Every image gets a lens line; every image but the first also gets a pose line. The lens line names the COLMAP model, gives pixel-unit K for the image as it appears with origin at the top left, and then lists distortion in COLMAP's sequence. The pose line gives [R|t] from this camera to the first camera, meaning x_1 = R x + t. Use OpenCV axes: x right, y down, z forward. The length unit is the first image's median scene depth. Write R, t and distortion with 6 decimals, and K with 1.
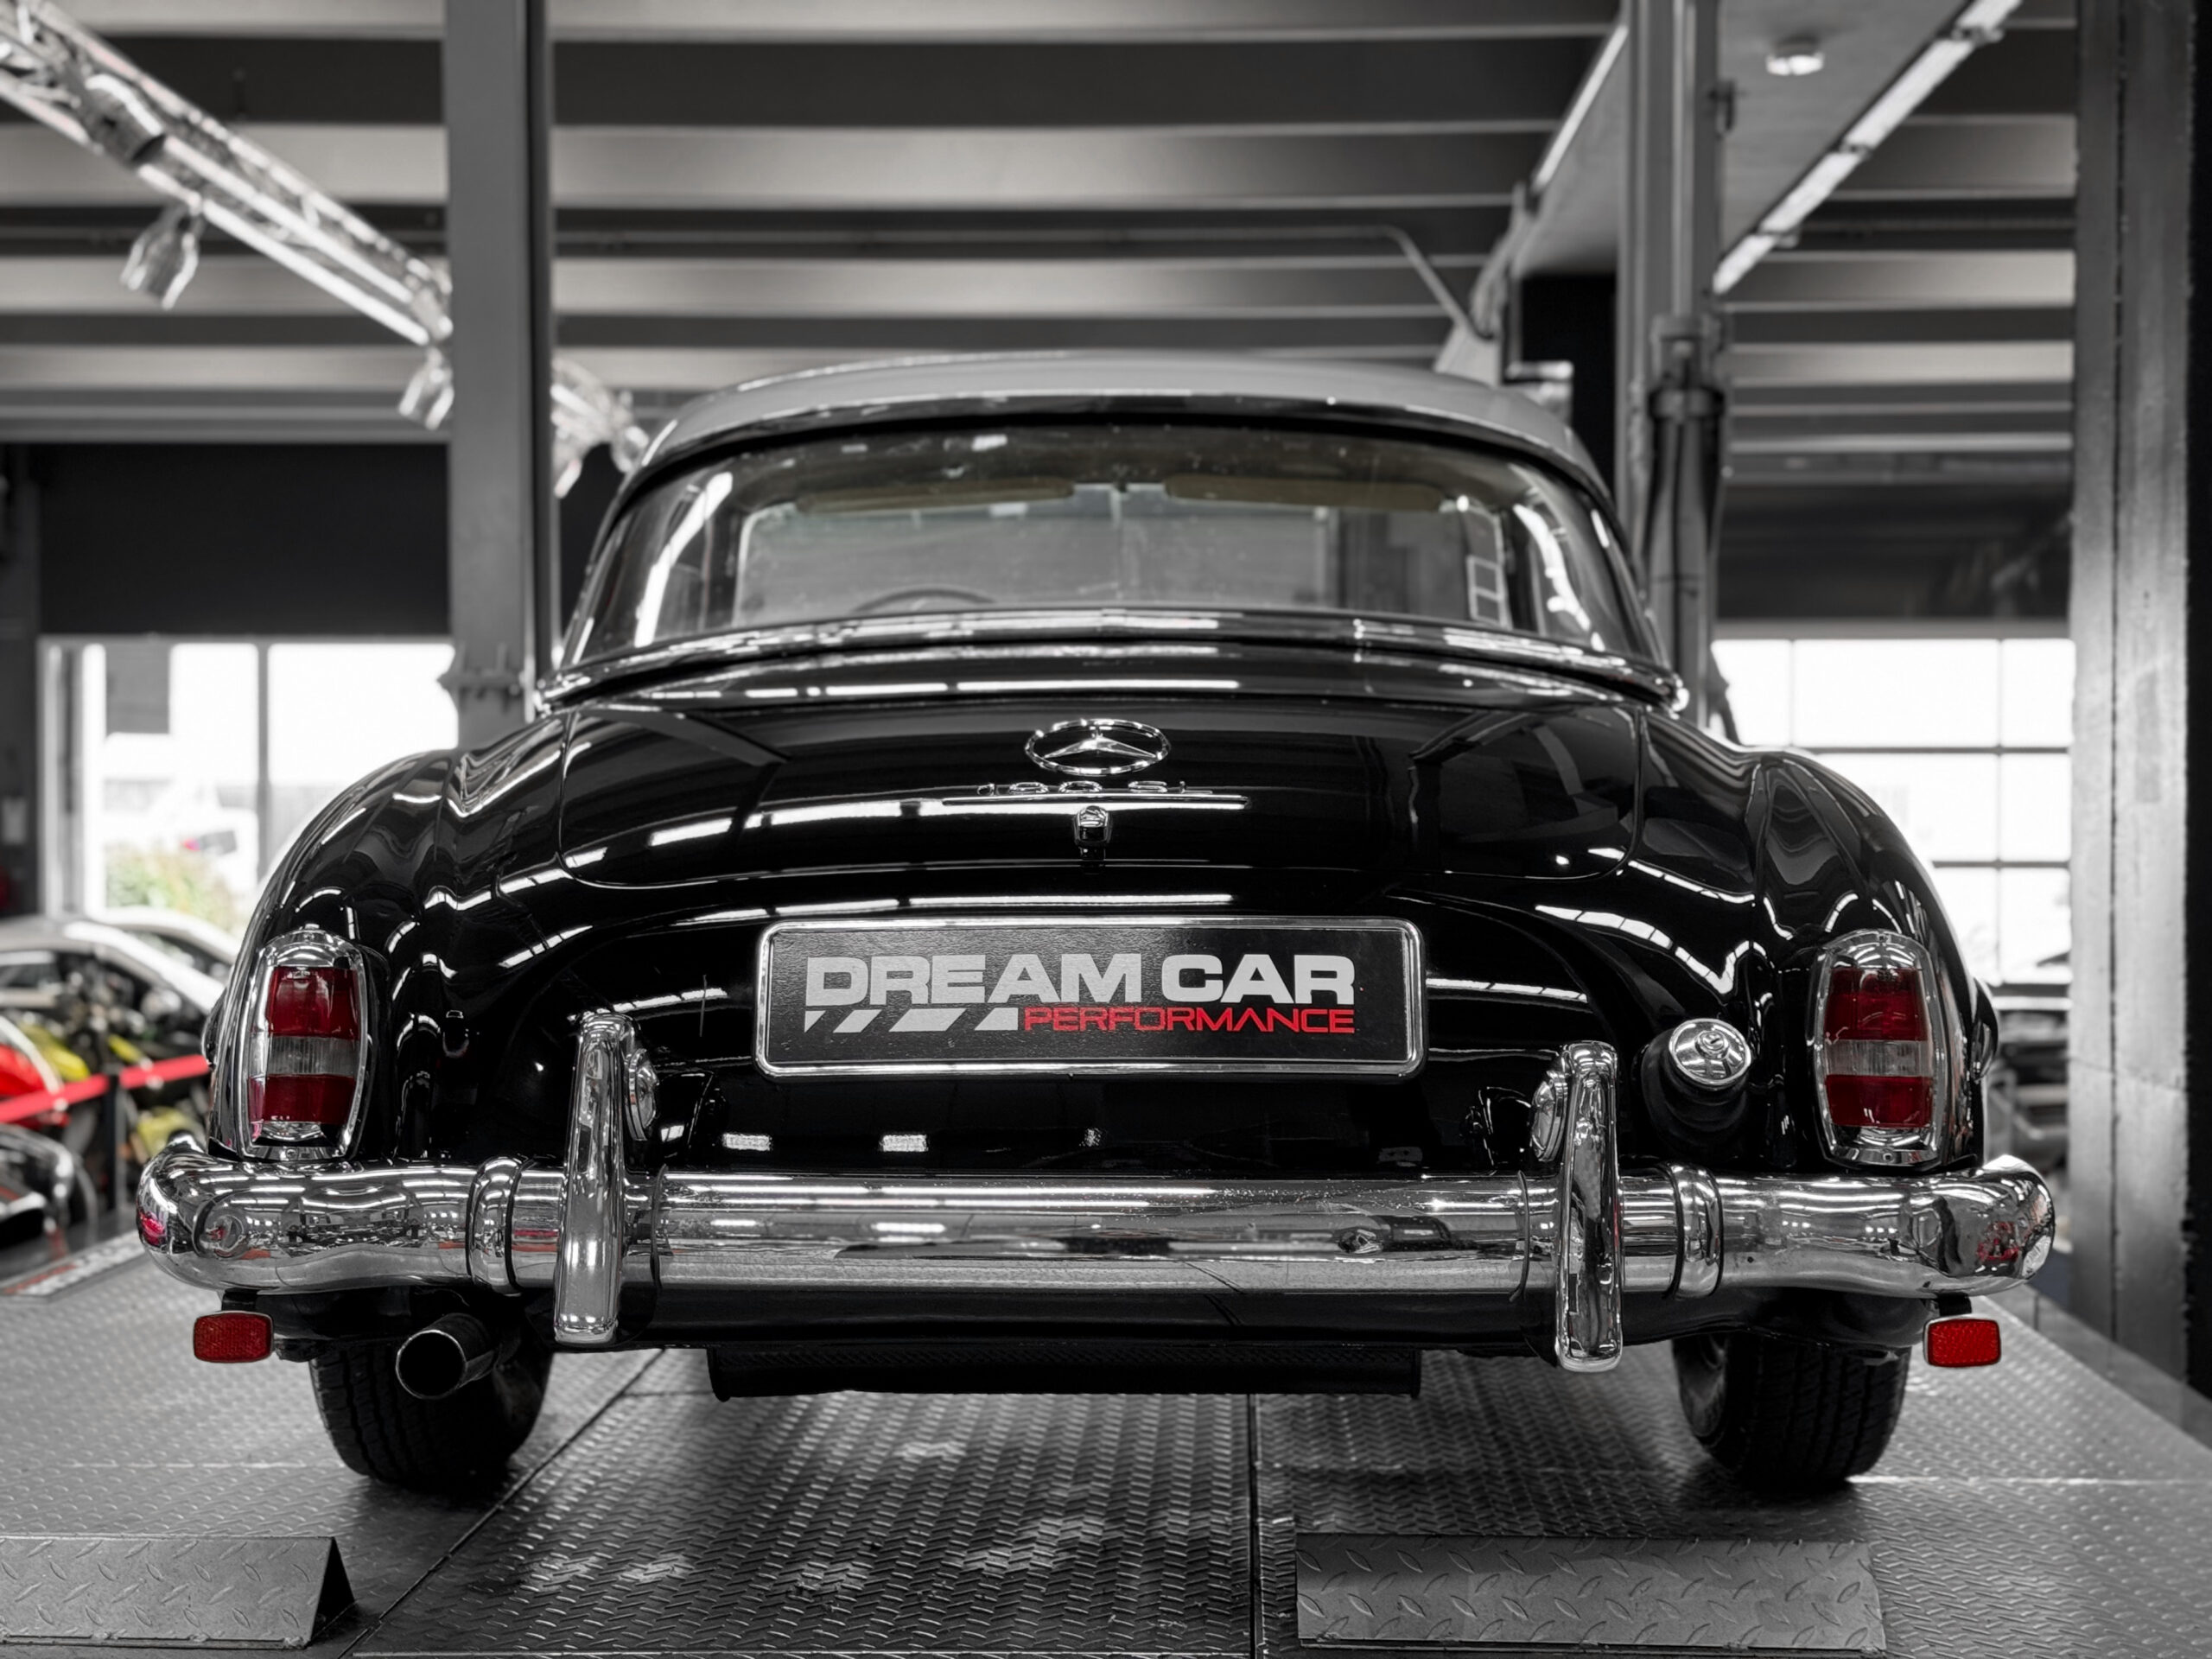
lens RADIAL K [[3087.4, 0, 1103.3], [0, 3087.4, 832.2], [0, 0, 1]] dist [0.095146, -0.109196]
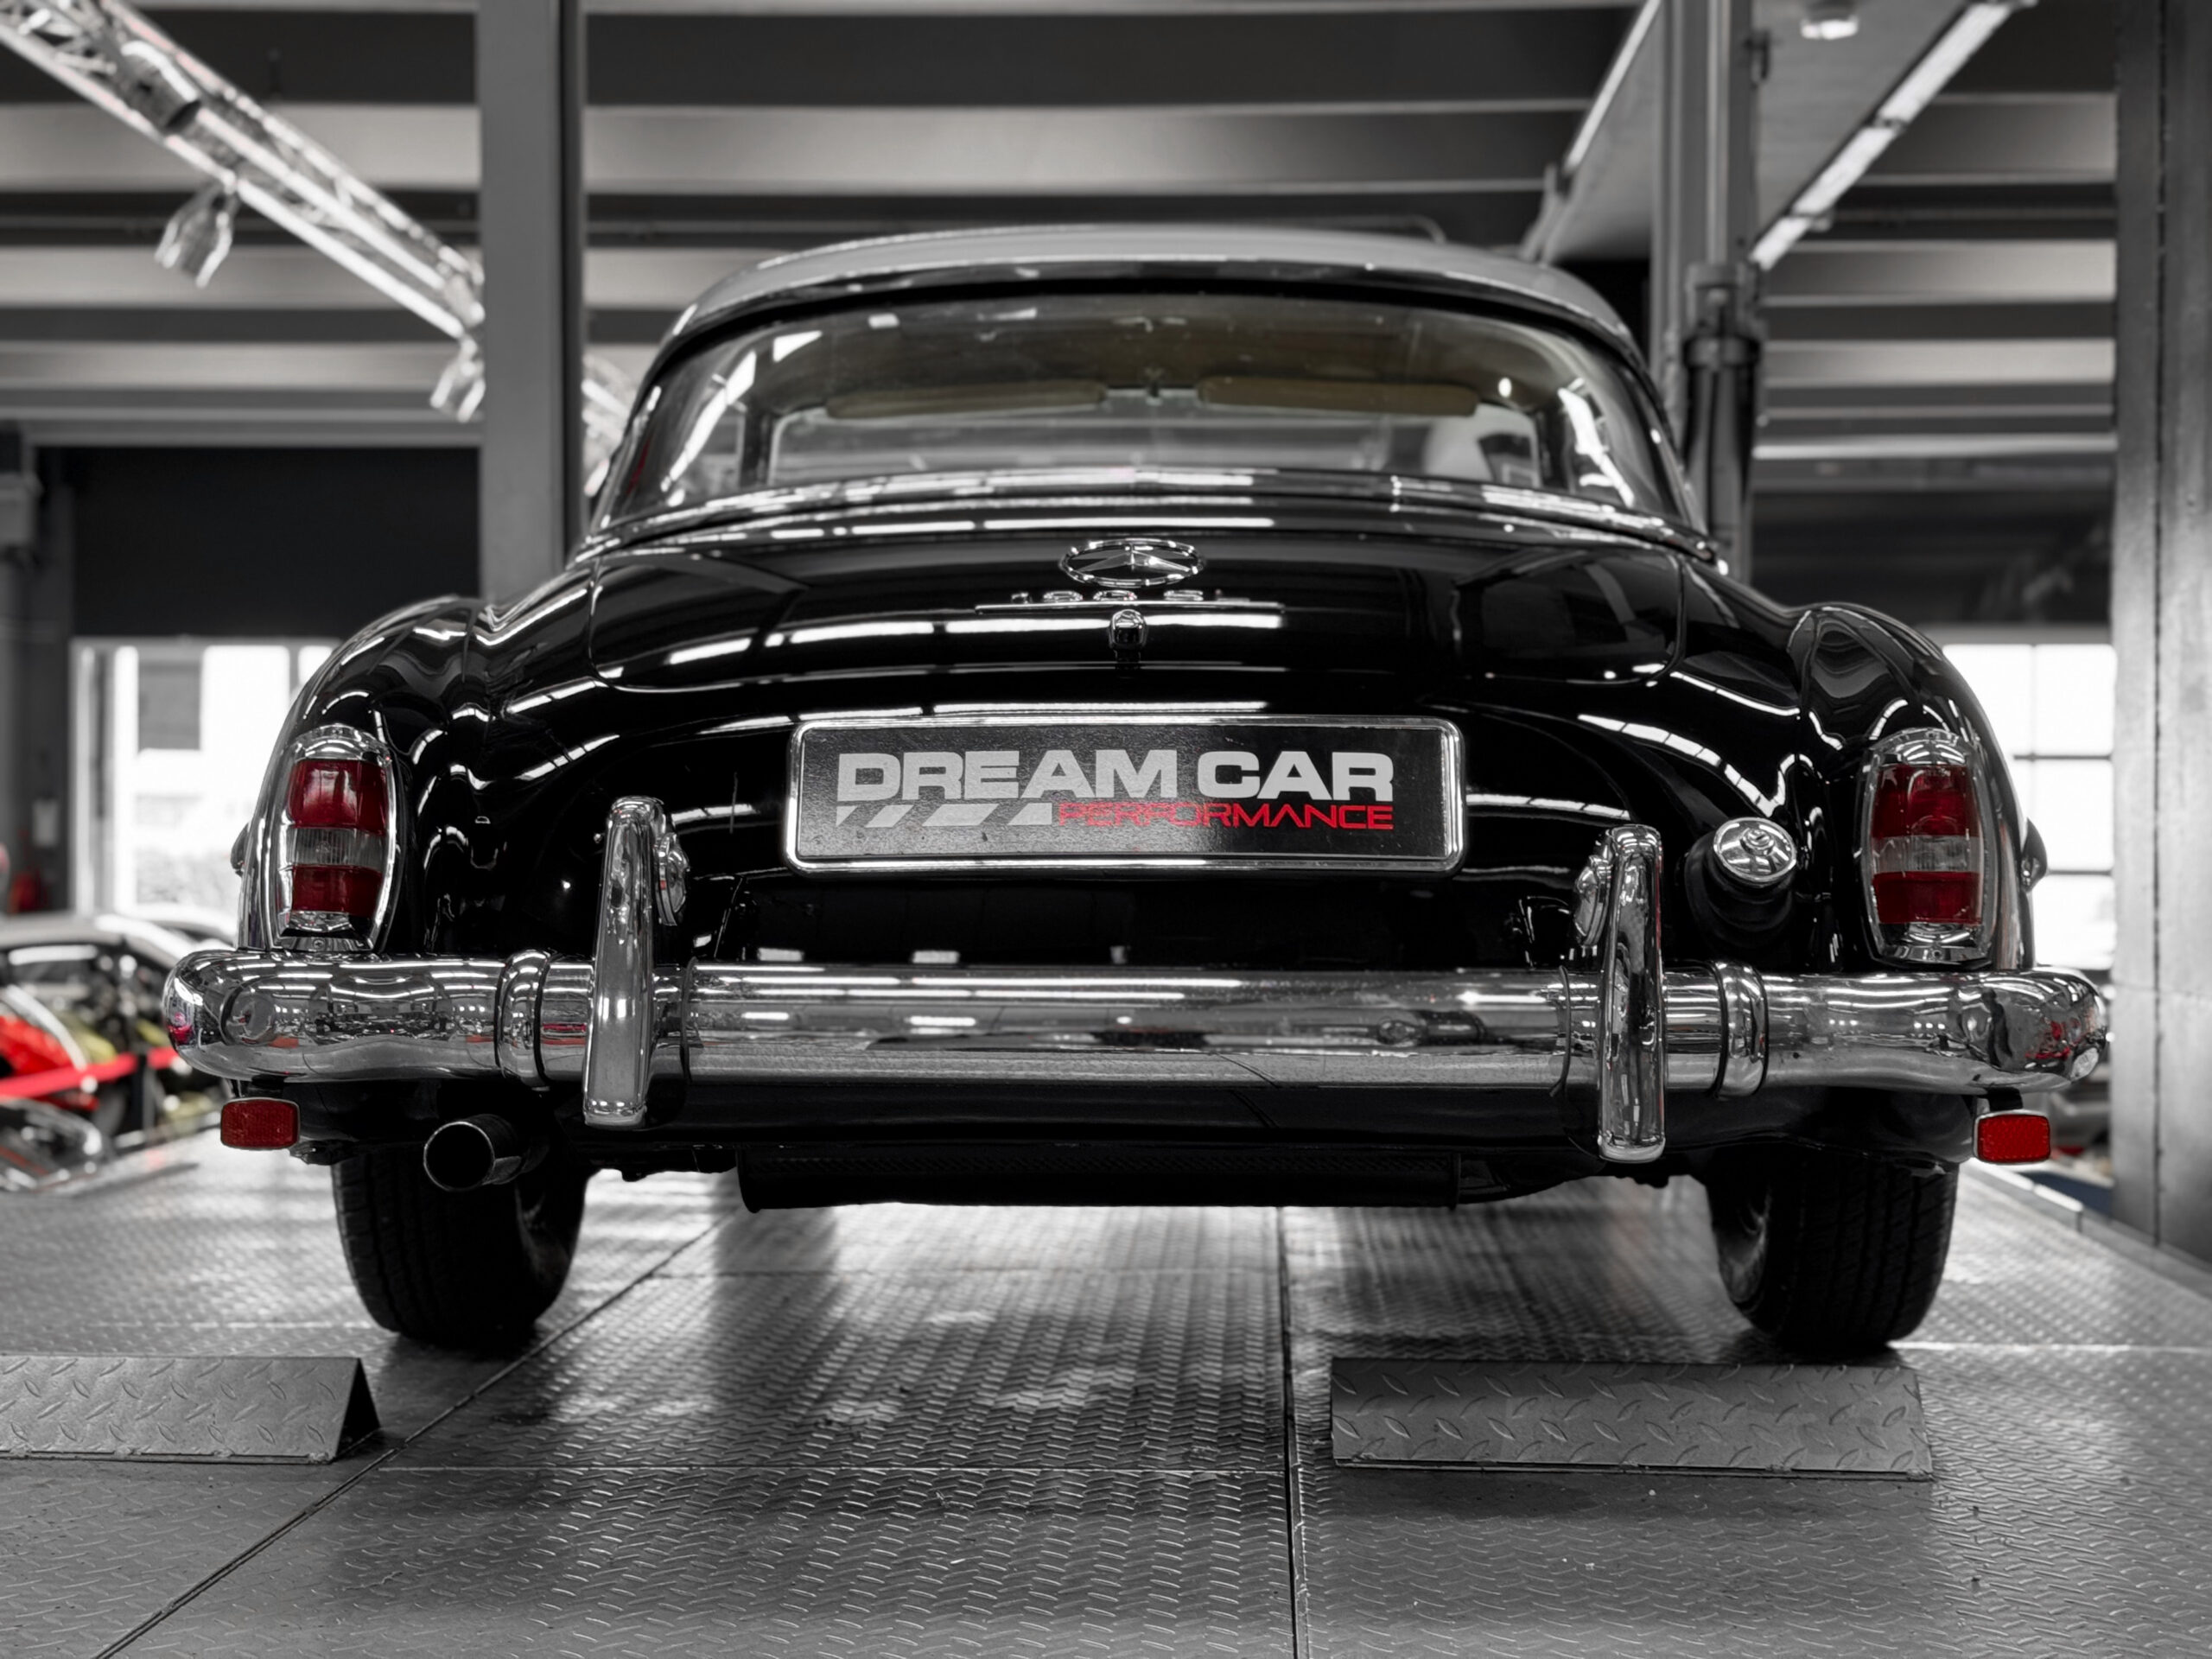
lens RADIAL K [[3089.4, 0, 1088.6], [0, 3089.4, 822.9], [0, 0, 1]] dist [0.088109, -0.073781]
pose [[0.999906, 0.003336, -0.013315, -0.002753], [-0.003518, 0.999900, -0.013706, 0.076227], [0.013268, 0.013751, 0.999817, 0.012373]]
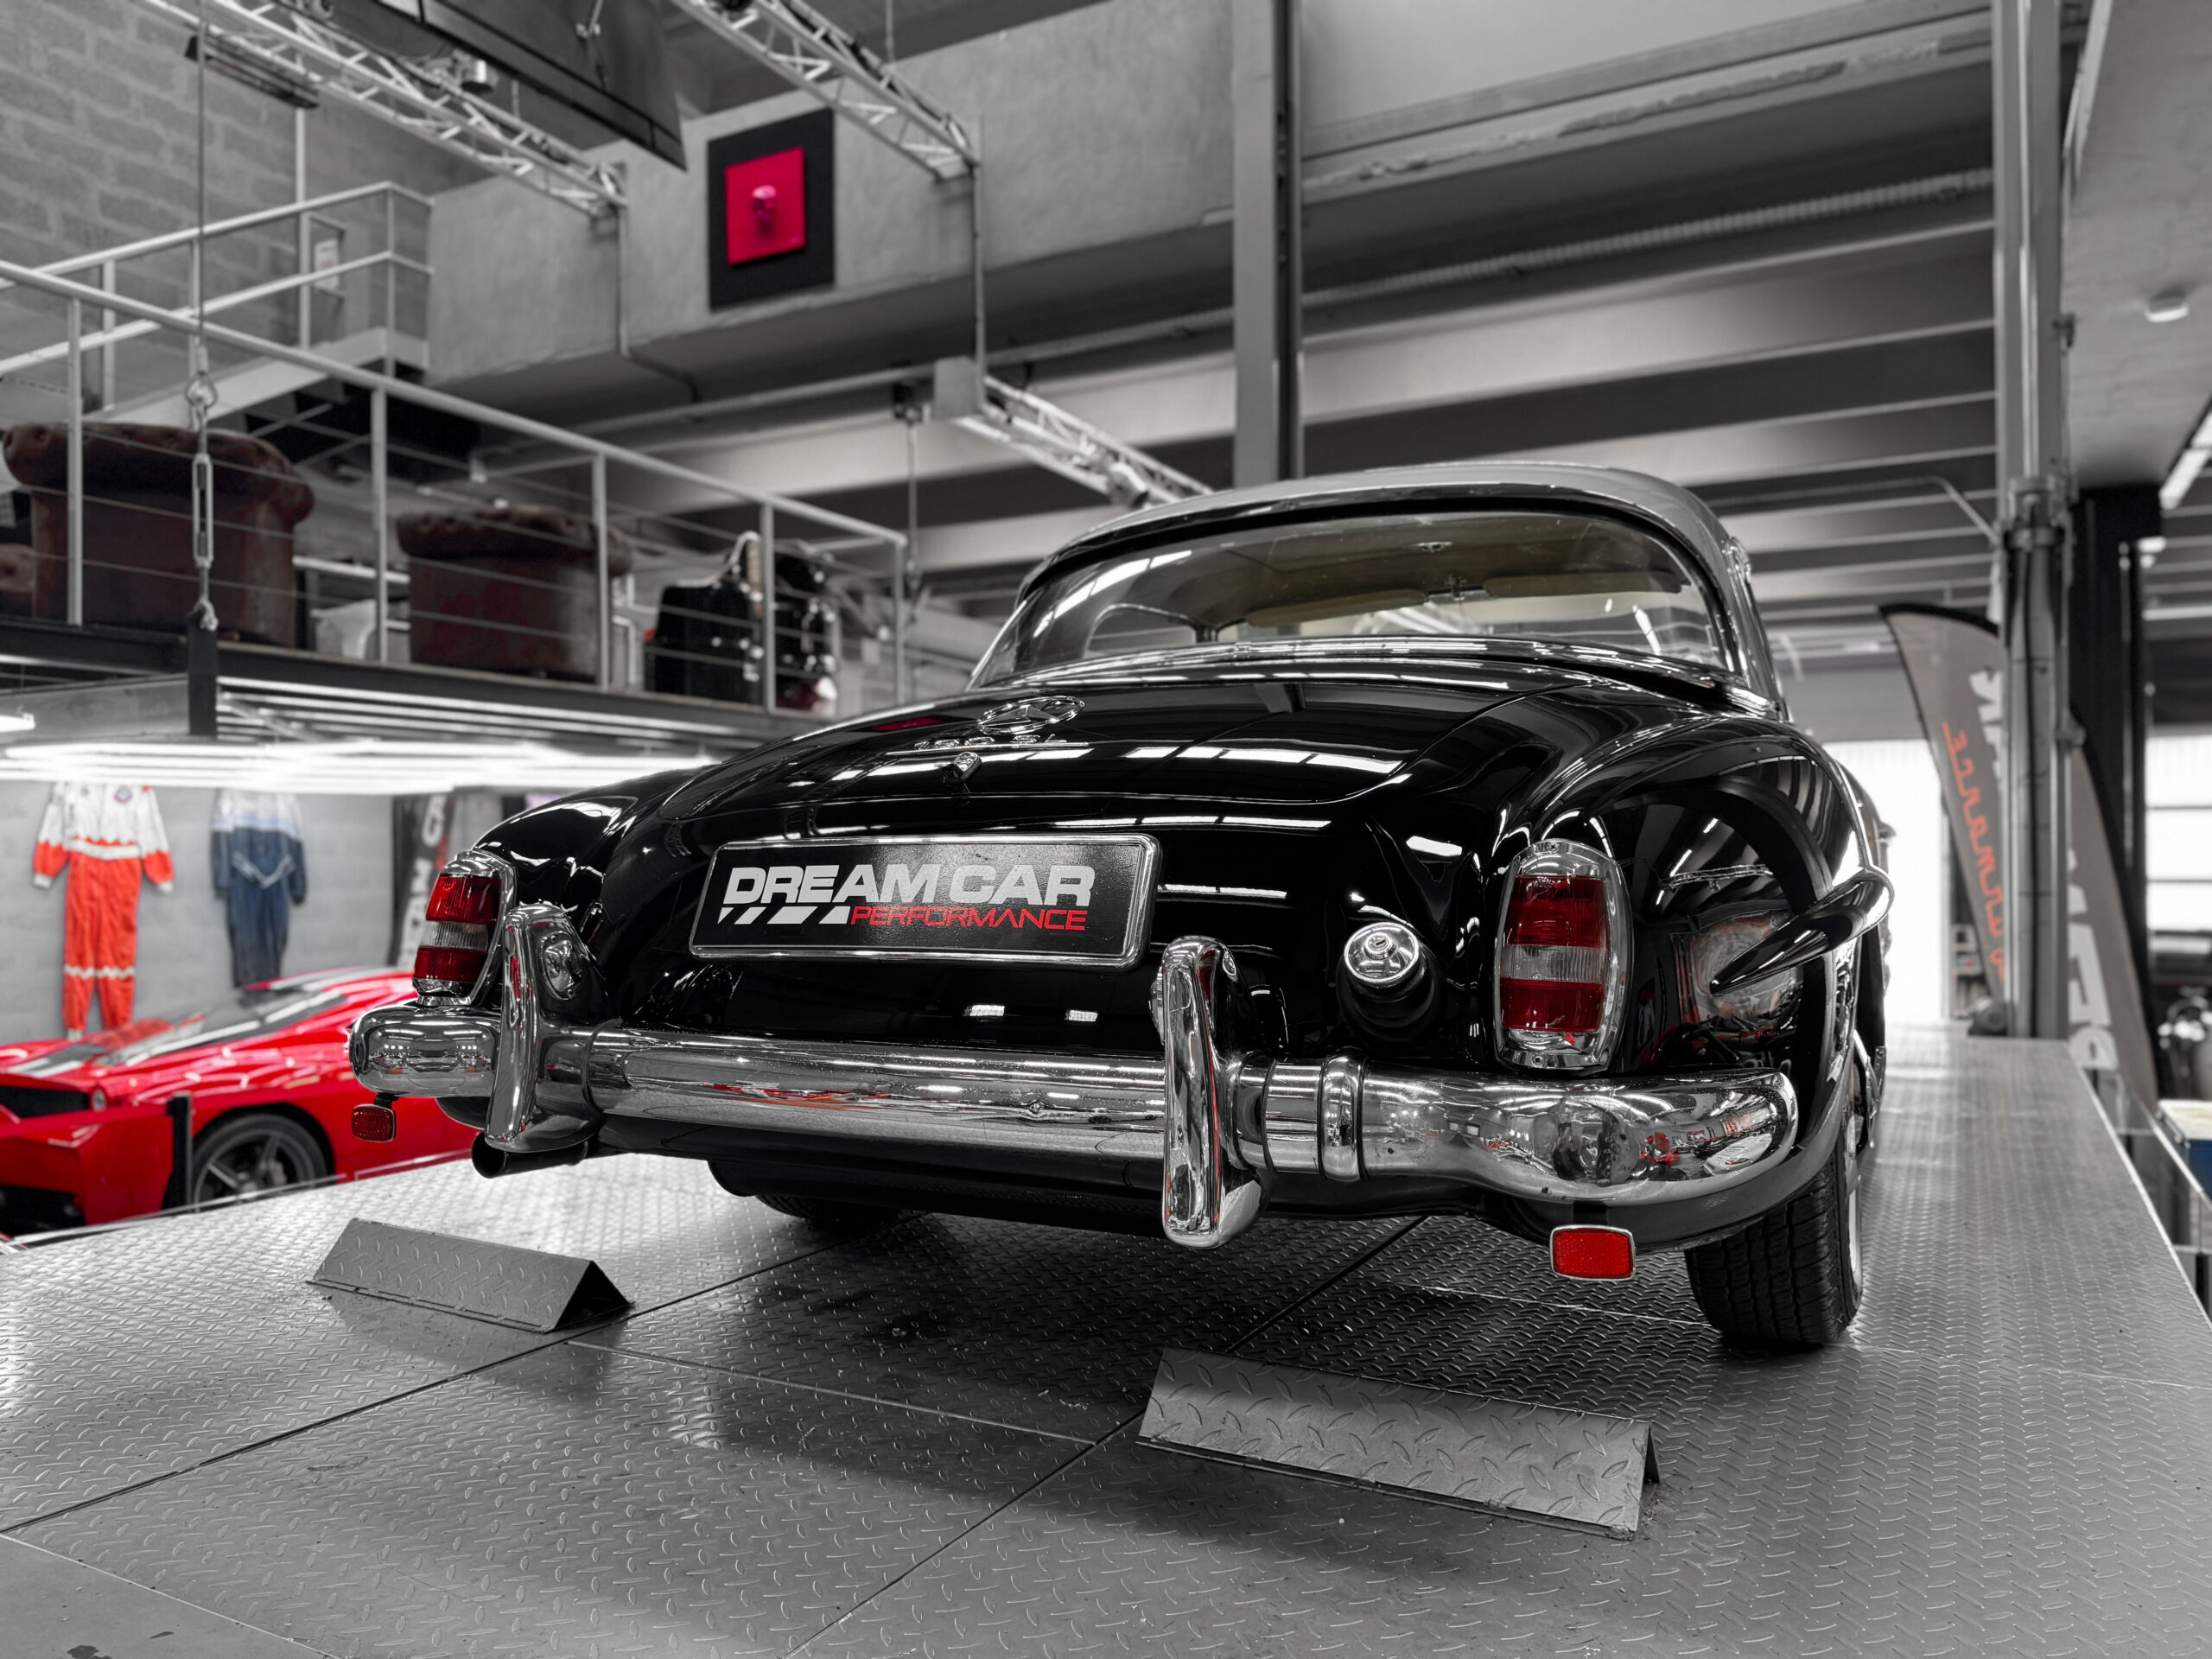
lens RADIAL K [[1596.2, 0, 1108.4], [0, 1596.2, 807.2], [0, 0, 1]] dist [0.047256, -0.082655]
pose [[0.899548, -0.017412, -0.436474, 0.352758], [-0.000637, 0.999152, -0.041172, 0.042887], [0.436821, 0.037314, 0.898774, 0.453298]]
